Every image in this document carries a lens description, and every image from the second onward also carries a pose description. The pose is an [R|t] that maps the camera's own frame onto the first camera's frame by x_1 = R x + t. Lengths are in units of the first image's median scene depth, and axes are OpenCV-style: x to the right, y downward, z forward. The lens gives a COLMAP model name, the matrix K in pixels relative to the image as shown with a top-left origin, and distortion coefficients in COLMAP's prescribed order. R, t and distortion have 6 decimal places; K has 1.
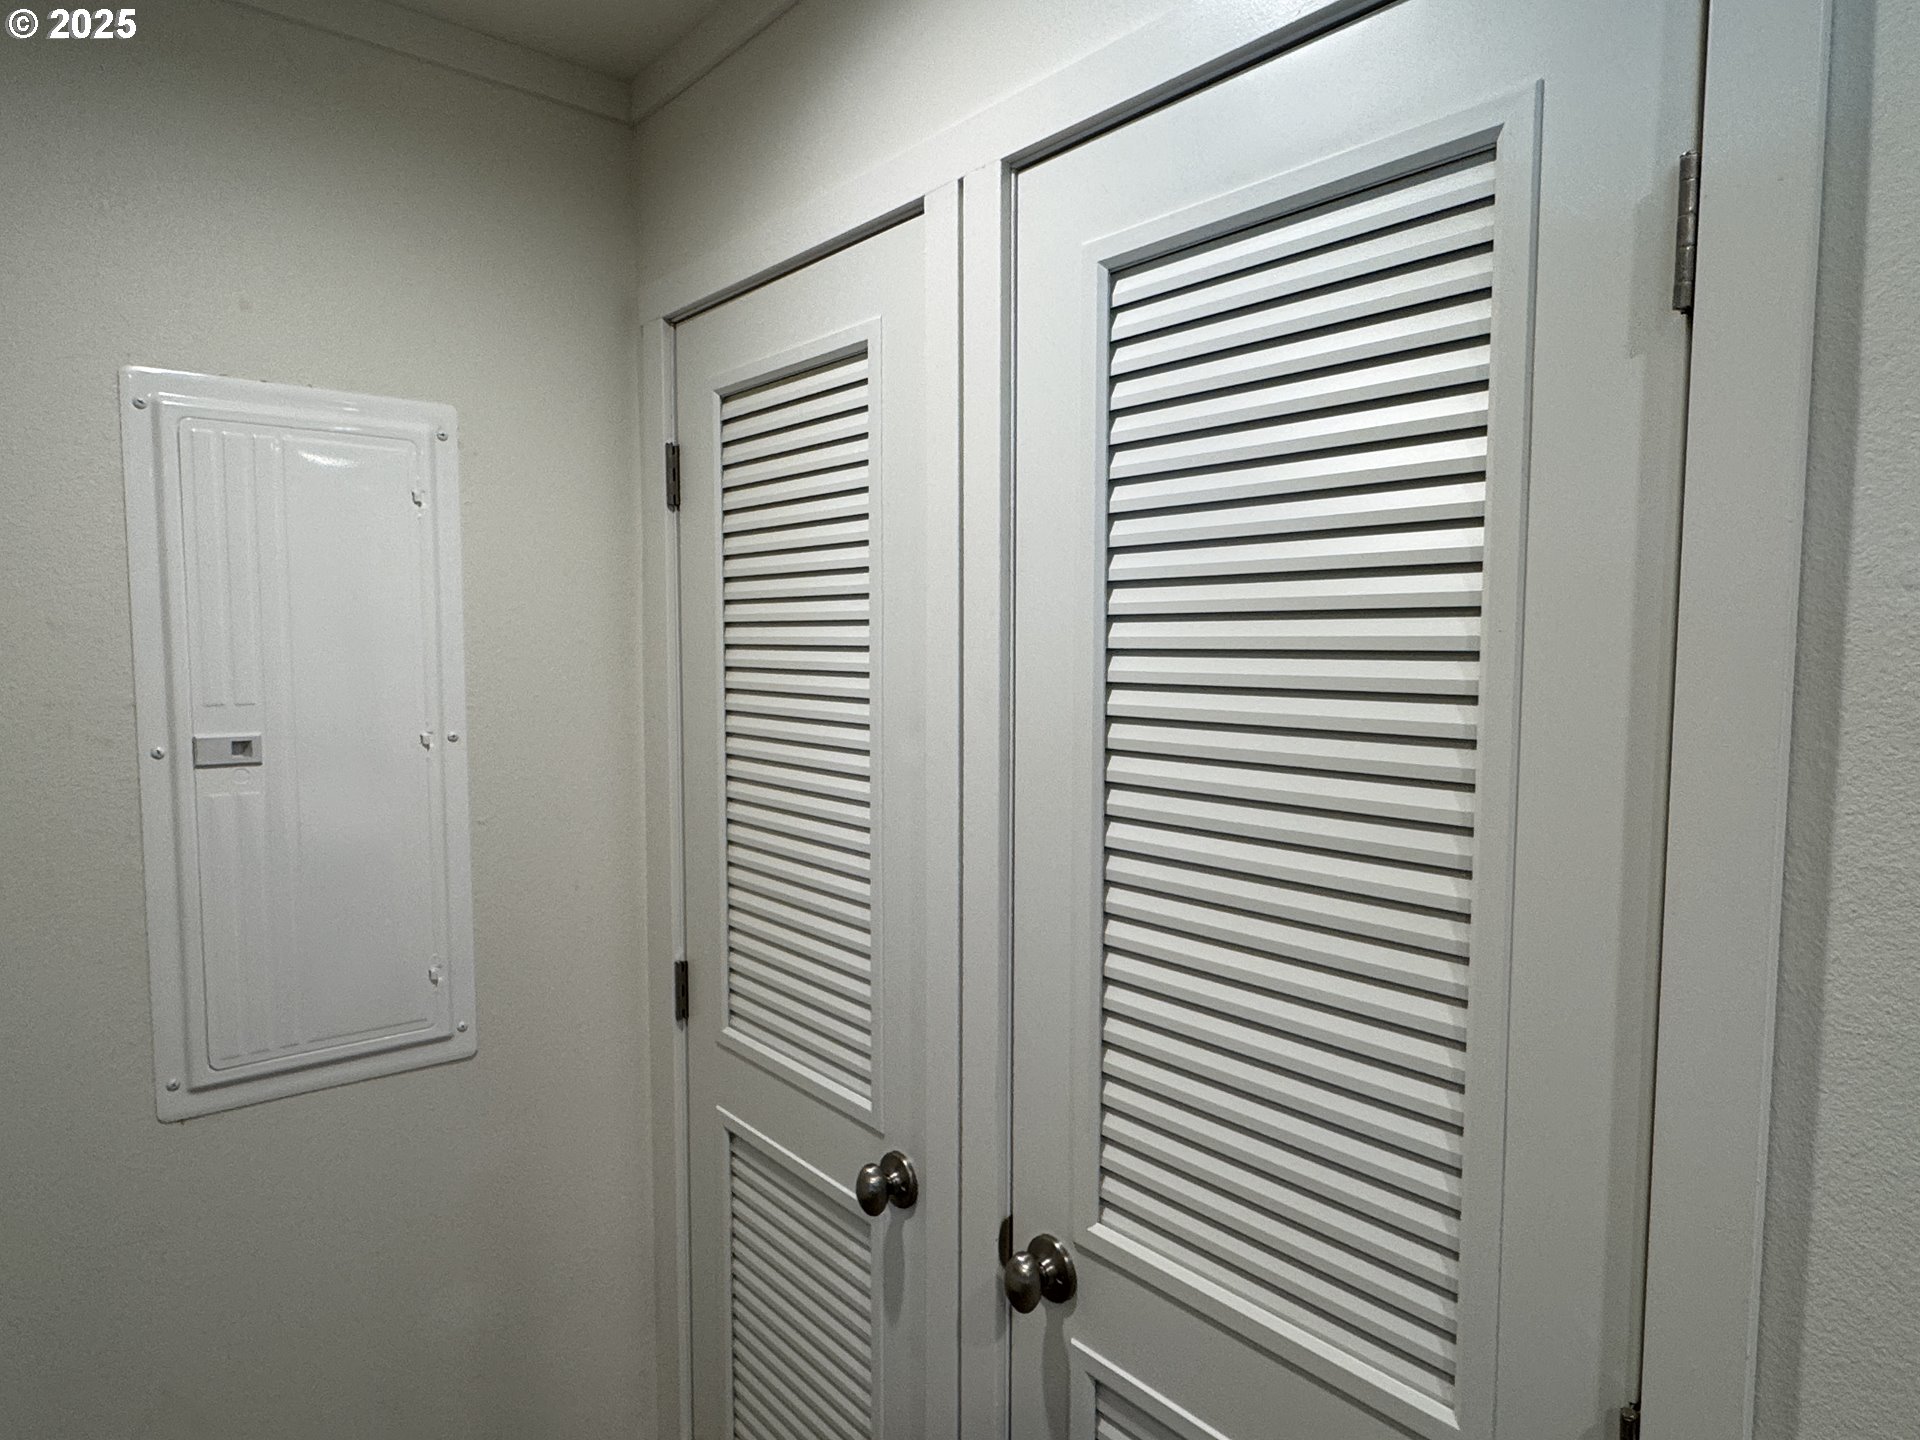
lens RADIAL K [[1217.6, 0, 958.1], [0, 1217.6, 724.2], [0, 0, 1]] dist [-0.009269, -0.001930]
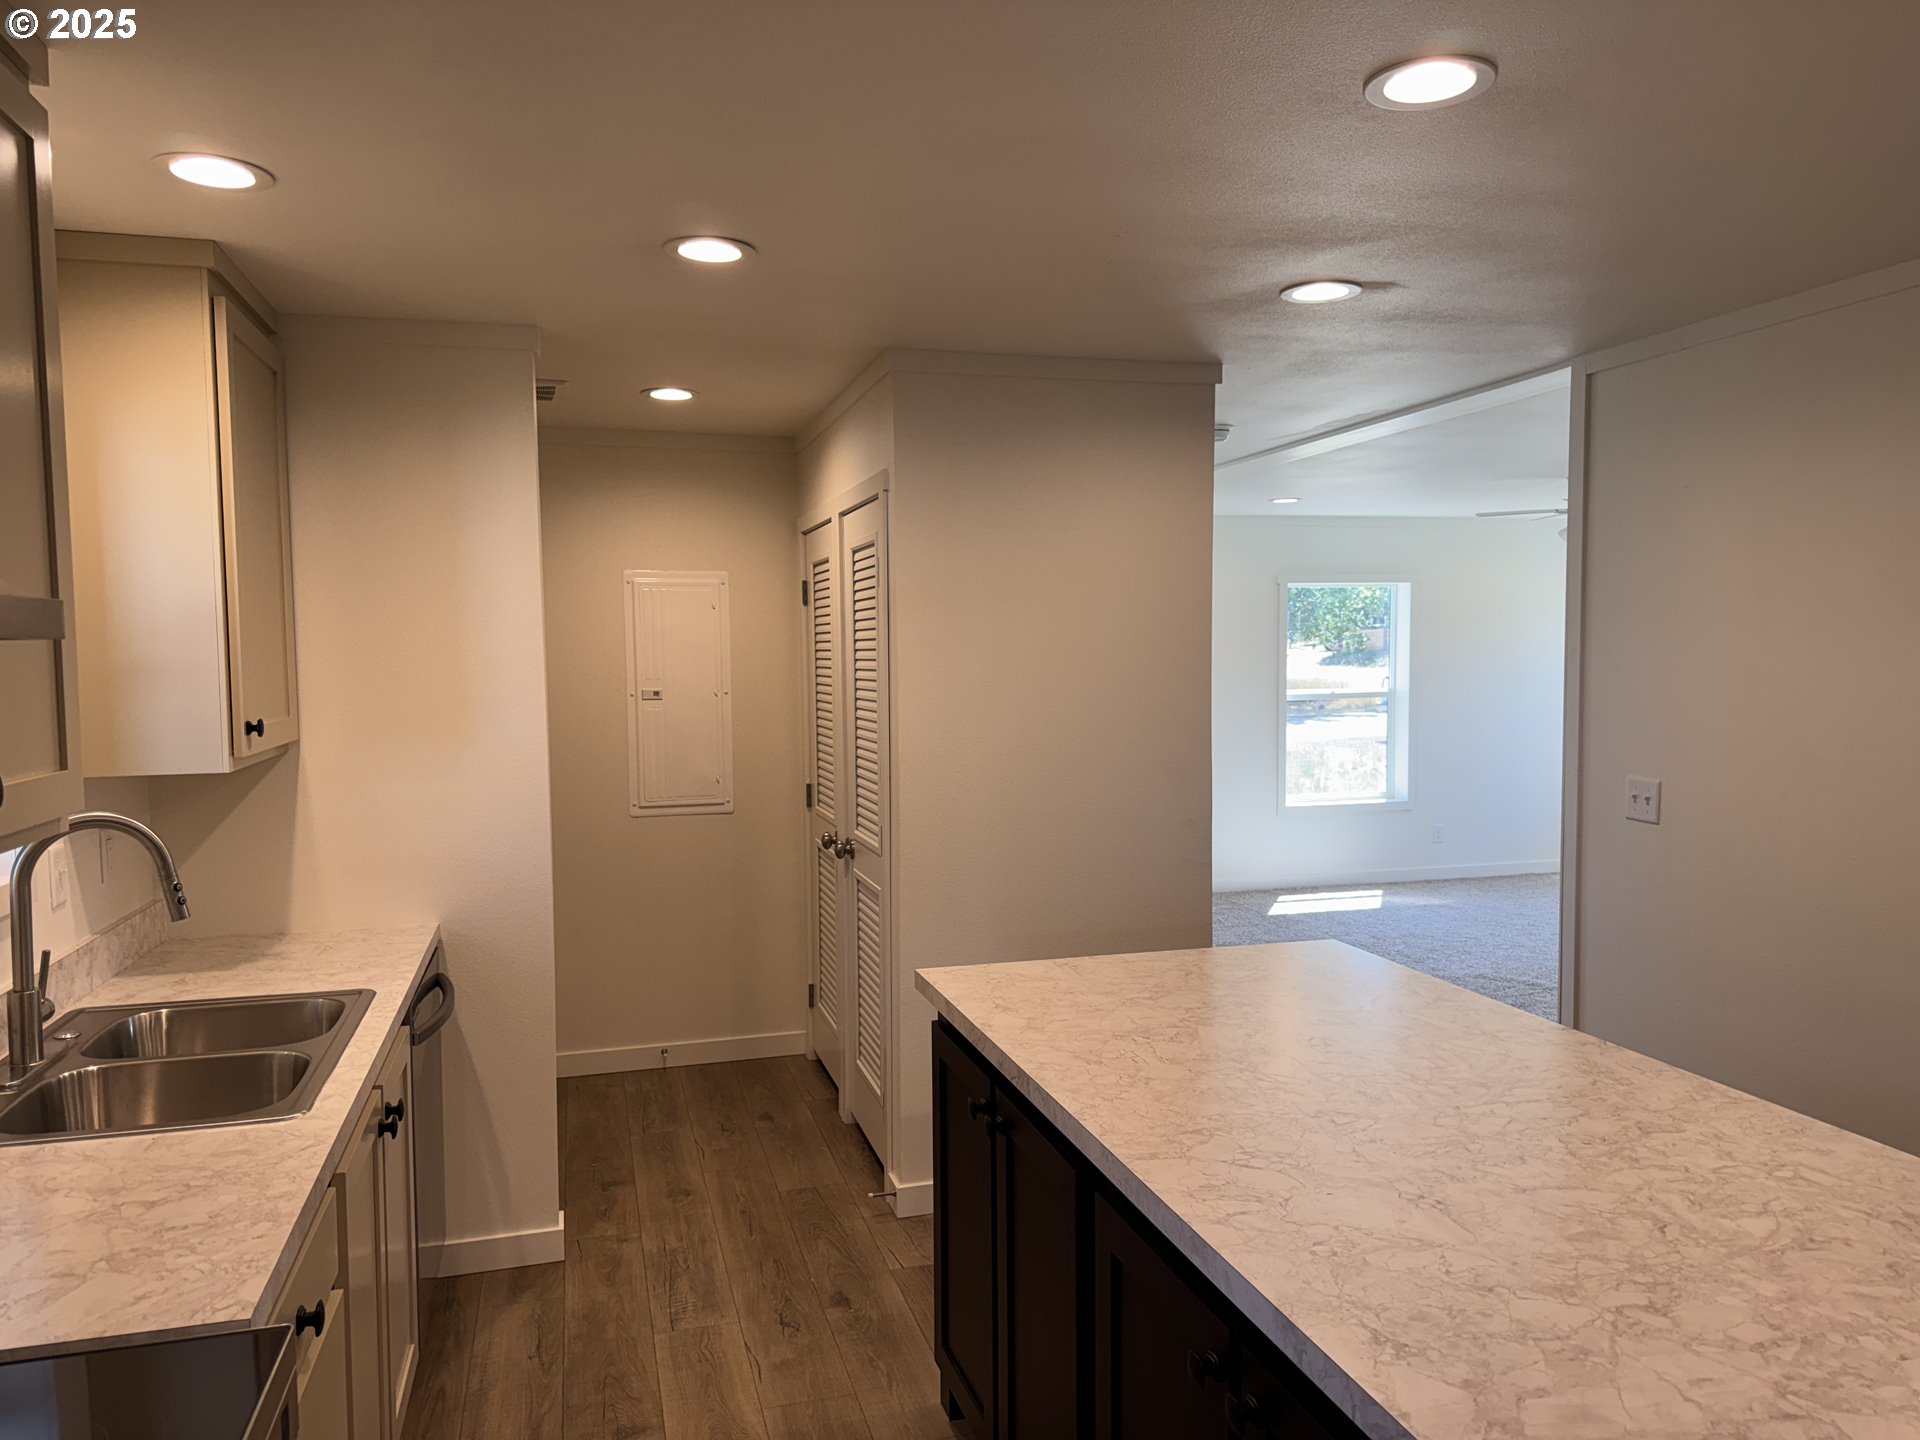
lens RADIAL K [[1367.5, 0, 931.9], [0, 1367.5, 728.9], [0, 0, 1]] dist [0.026051, -0.023534]
pose [[0.914578, 0.013939, -0.404170, 1.381656], [-0.017490, 0.999834, -0.005095, 0.110475], [0.404032, 0.011729, 0.914670, -1.791255]]
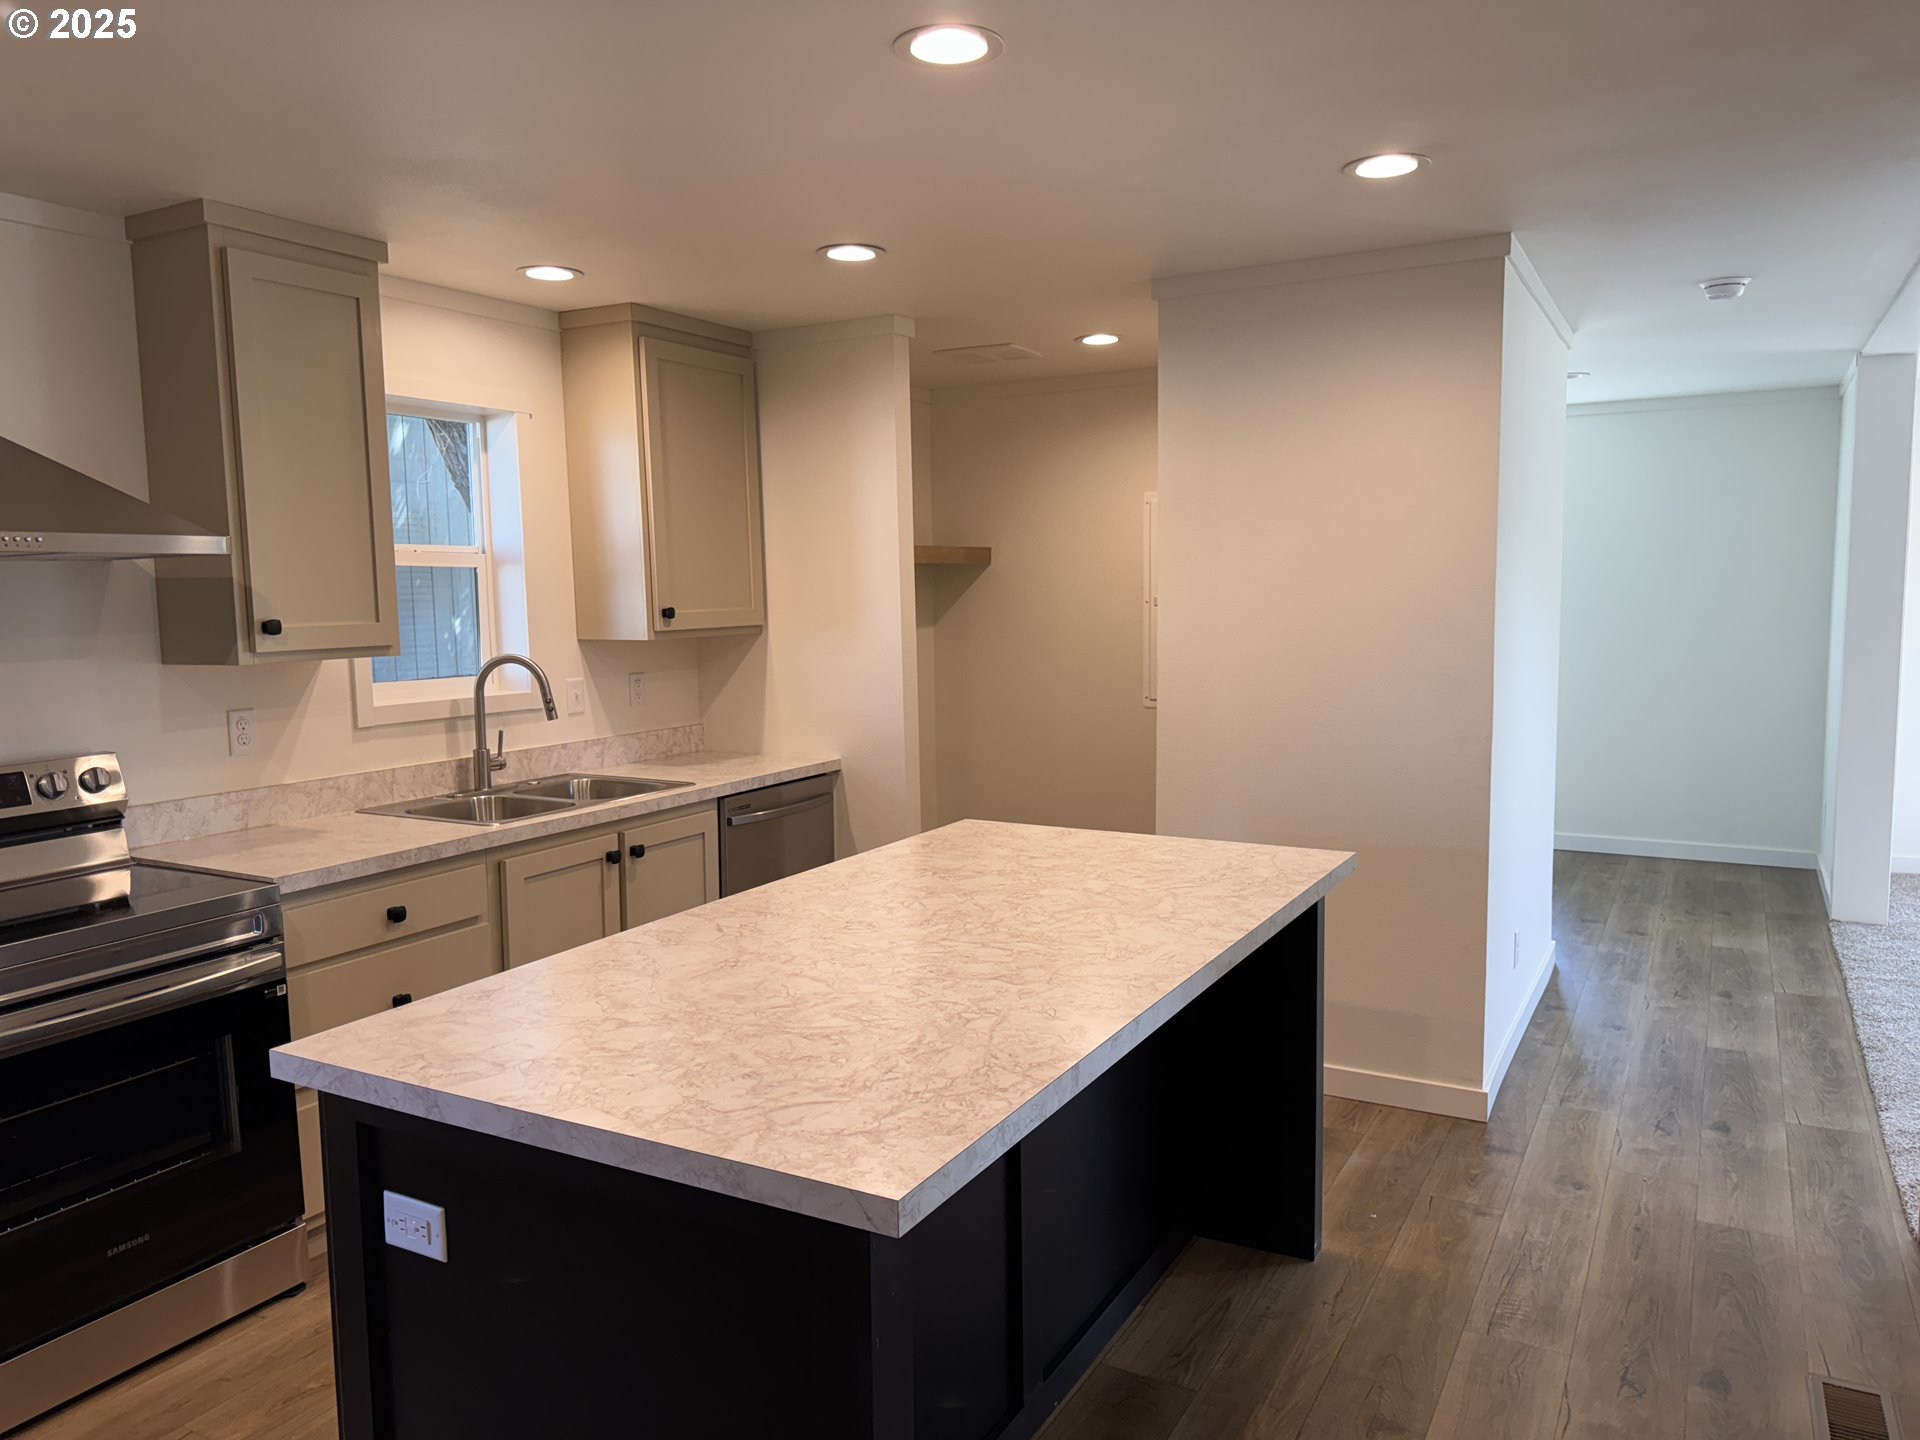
lens RADIAL K [[1367.5, 0, 966.8], [0, 1367.5, 713.6], [0, 0, 1]] dist [0.026051, -0.023534]
pose [[0.357307, 0.082378, -0.930347, 2.772766], [-0.050507, 0.996349, 0.068824, 0.100327], [0.932621, 0.022398, 0.360163, -0.875696]]
